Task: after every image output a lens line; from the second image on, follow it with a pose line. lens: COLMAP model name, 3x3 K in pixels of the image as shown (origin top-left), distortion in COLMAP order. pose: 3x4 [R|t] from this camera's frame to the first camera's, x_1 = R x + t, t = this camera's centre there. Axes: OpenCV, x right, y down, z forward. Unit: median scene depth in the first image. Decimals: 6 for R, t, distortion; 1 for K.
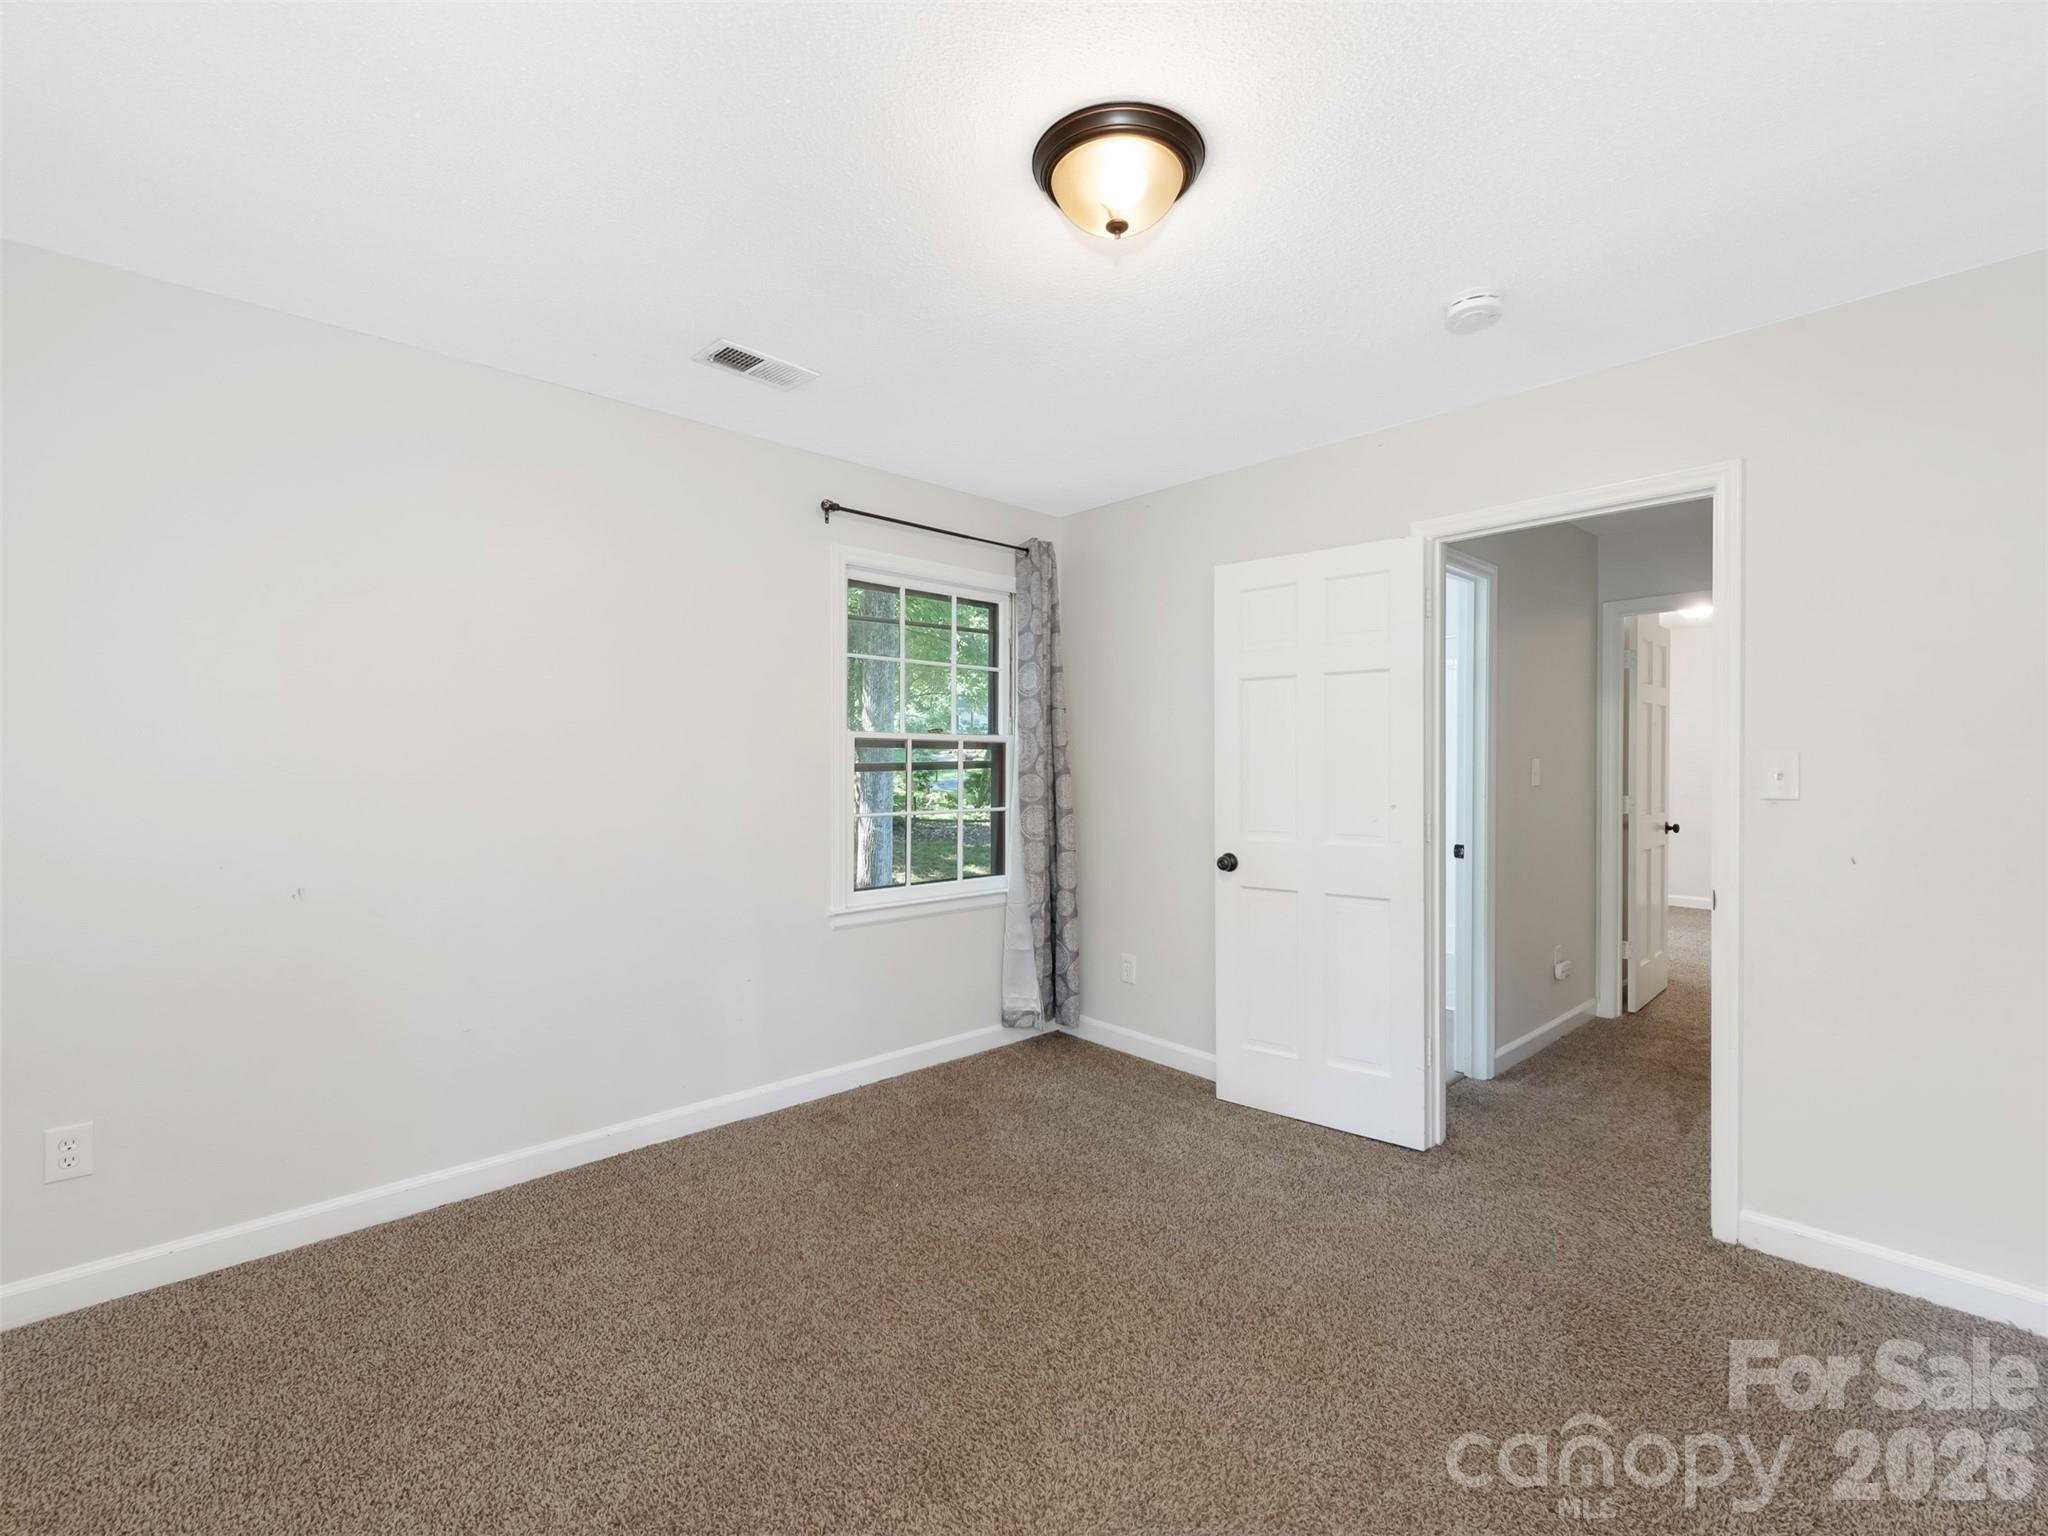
lens RADIAL K [[922.5, 0, 1069.0], [0, 922.5, 760.8], [0, 0, 1]] dist [0.016572, -0.002543]
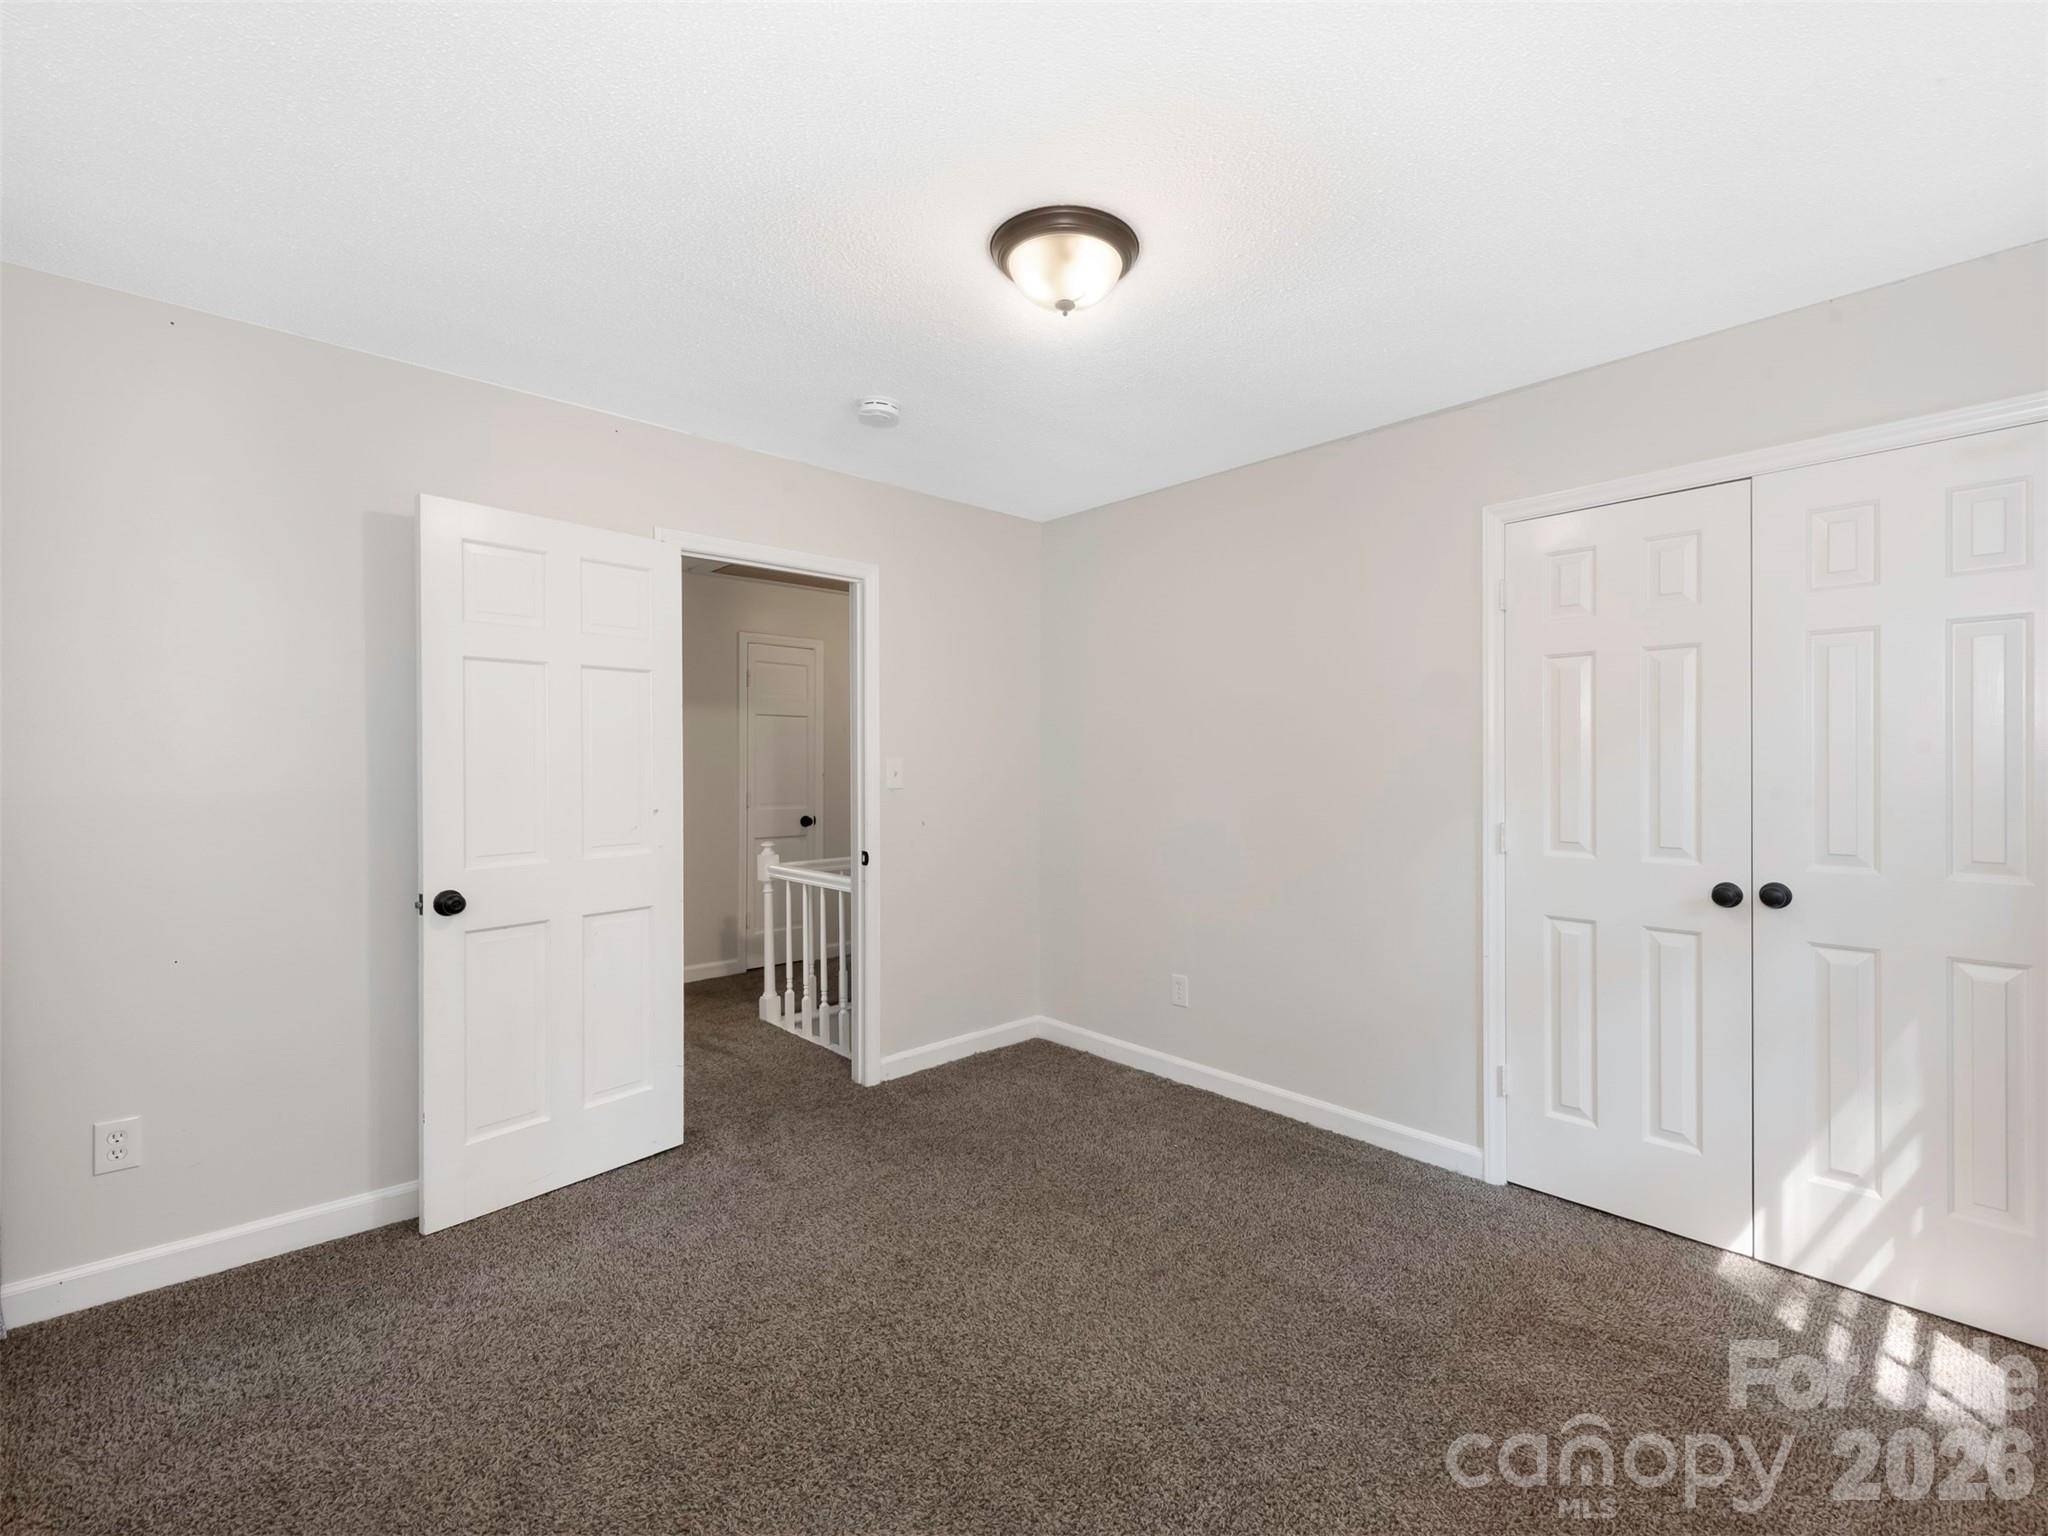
lens RADIAL K [[922.5, 0, 1023.4], [0, 922.5, 766.7], [0, 0, 1]] dist [0.016572, -0.002543]
pose [[0.018643, -0.001610, 0.999825, -0.447263], [0.001749, 0.999997, 0.001578, 0.000828], [-0.999825, 0.001719, 0.018646, 0.421354]]
